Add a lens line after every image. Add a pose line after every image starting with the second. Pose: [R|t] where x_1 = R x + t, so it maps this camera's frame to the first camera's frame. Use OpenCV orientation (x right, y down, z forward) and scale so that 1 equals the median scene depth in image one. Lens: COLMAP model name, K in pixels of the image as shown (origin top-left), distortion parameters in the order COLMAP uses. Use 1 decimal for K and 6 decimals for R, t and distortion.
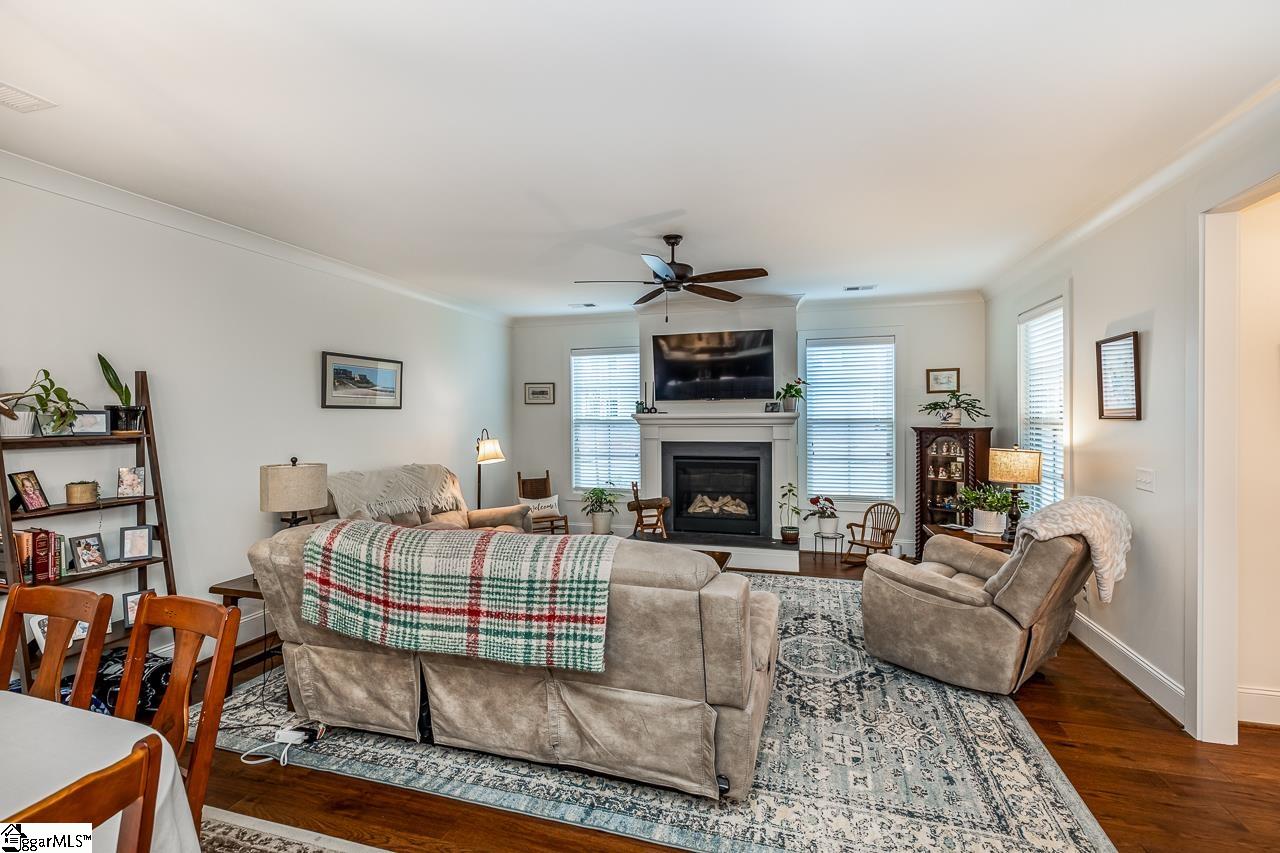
lens RADIAL K [[561.0, 0, 641.1], [0, 561.0, 420.4], [0, 0, 1]] dist [-0.000156, 0.001268]
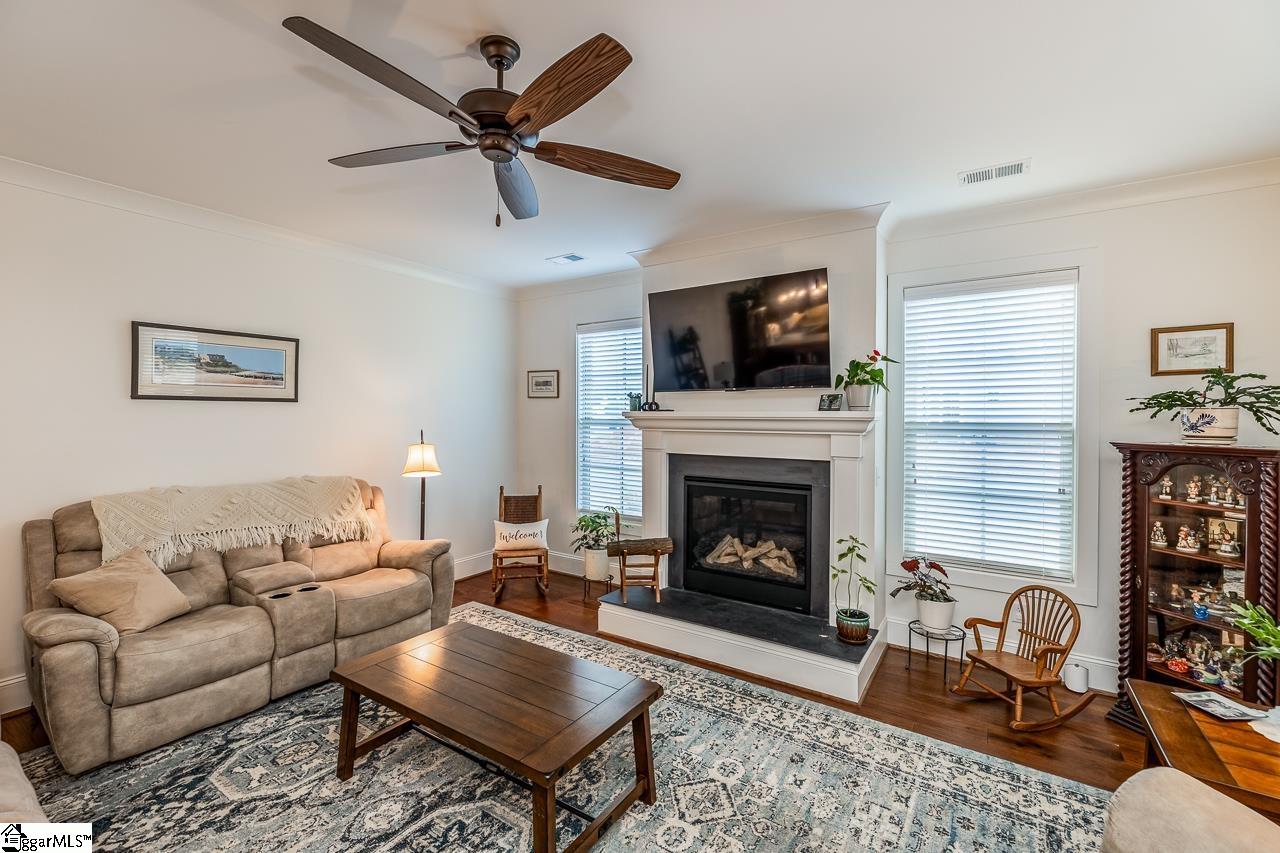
lens RADIAL K [[561.0, 0, 635.0], [0, 561.0, 417.7], [0, 0, 1]] dist [-0.000156, 0.001268]
pose [[0.957841, 0.012041, -0.287047, 0.206377], [-0.012617, 0.999920, -0.000157, -0.004489], [0.287022, 0.003772, 0.957917, 0.375750]]
